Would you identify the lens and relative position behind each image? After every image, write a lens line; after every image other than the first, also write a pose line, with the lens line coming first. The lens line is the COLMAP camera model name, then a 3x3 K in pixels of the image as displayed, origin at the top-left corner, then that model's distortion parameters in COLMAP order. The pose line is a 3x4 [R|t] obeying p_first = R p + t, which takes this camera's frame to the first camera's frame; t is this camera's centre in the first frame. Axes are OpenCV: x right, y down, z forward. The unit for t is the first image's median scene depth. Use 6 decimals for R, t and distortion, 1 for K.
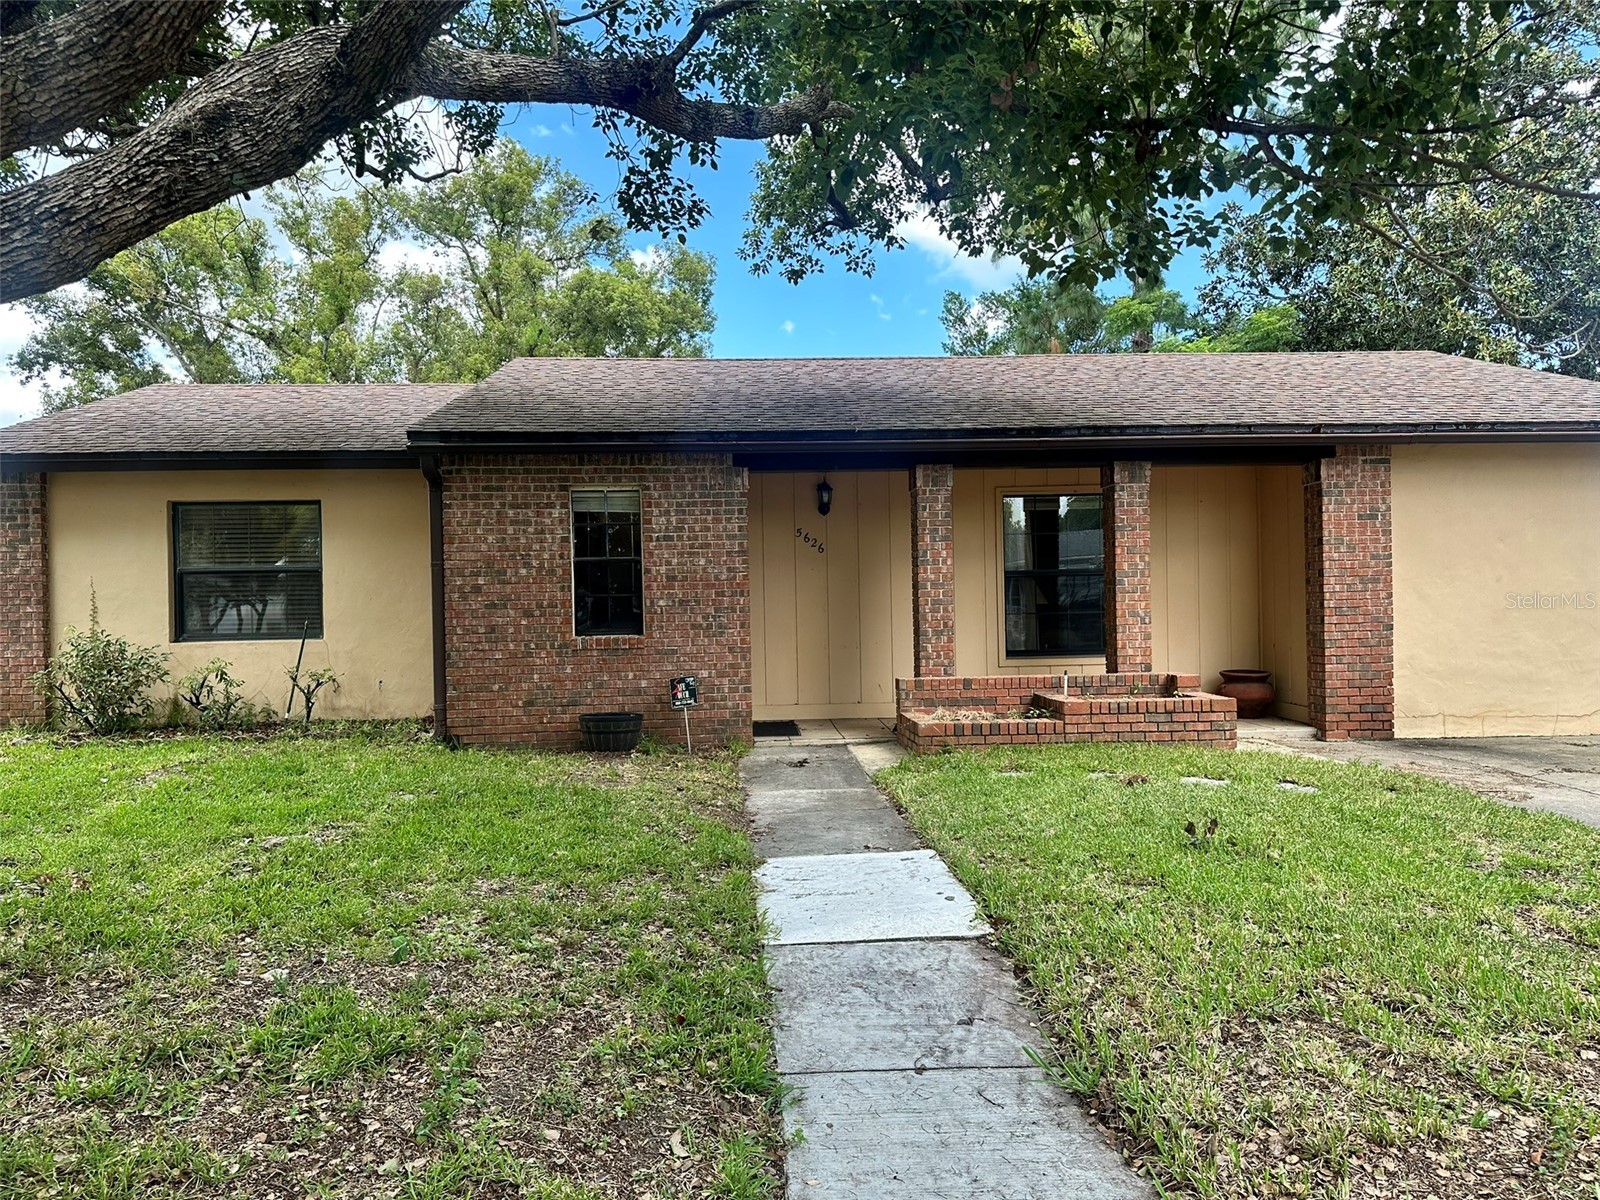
lens RADIAL K [[1119.8, 0, 808.5], [0, 1119.8, 599.1], [0, 0, 1]] dist [0.046464, -0.058114]
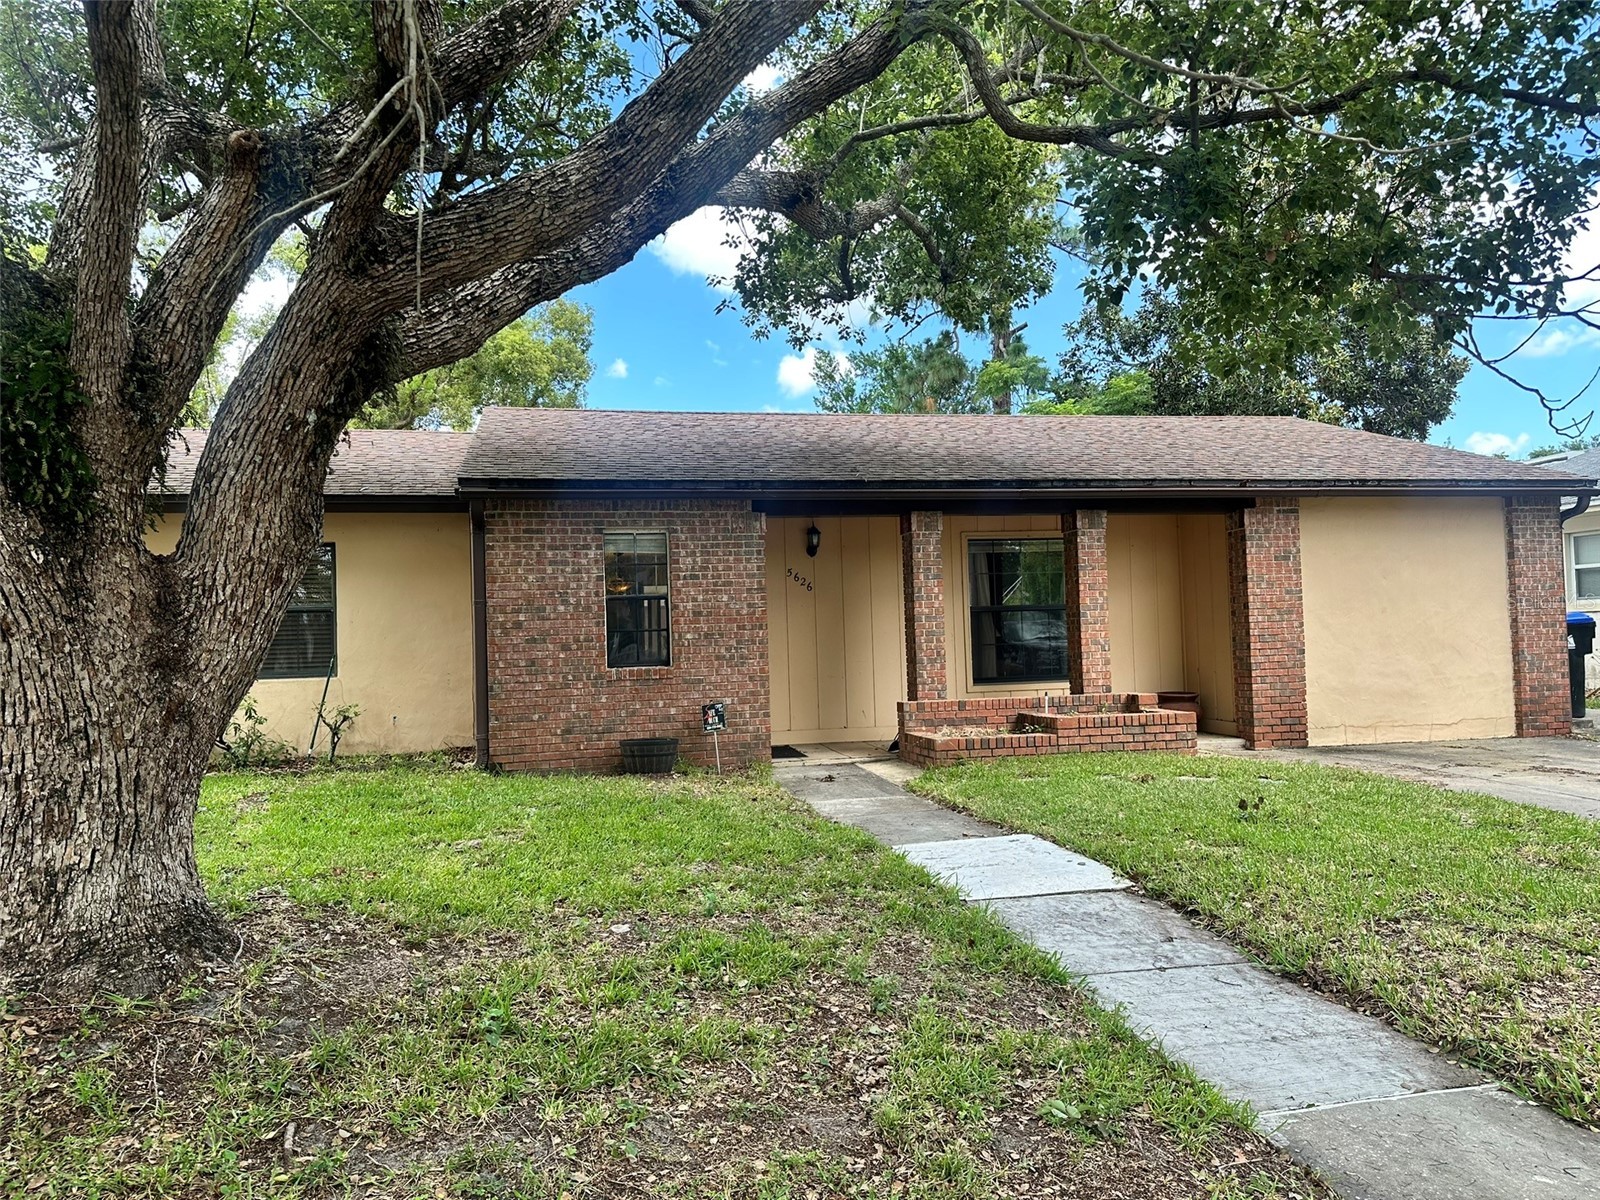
lens RADIAL K [[1119.8, 0, 798.9], [0, 1119.8, 598.2], [0, 0, 1]] dist [0.046464, -0.058114]
pose [[0.988993, -0.005296, 0.147869, -0.199409], [0.011687, 0.999033, -0.042392, 0.014708], [-0.147501, 0.043654, 0.988098, -0.098874]]
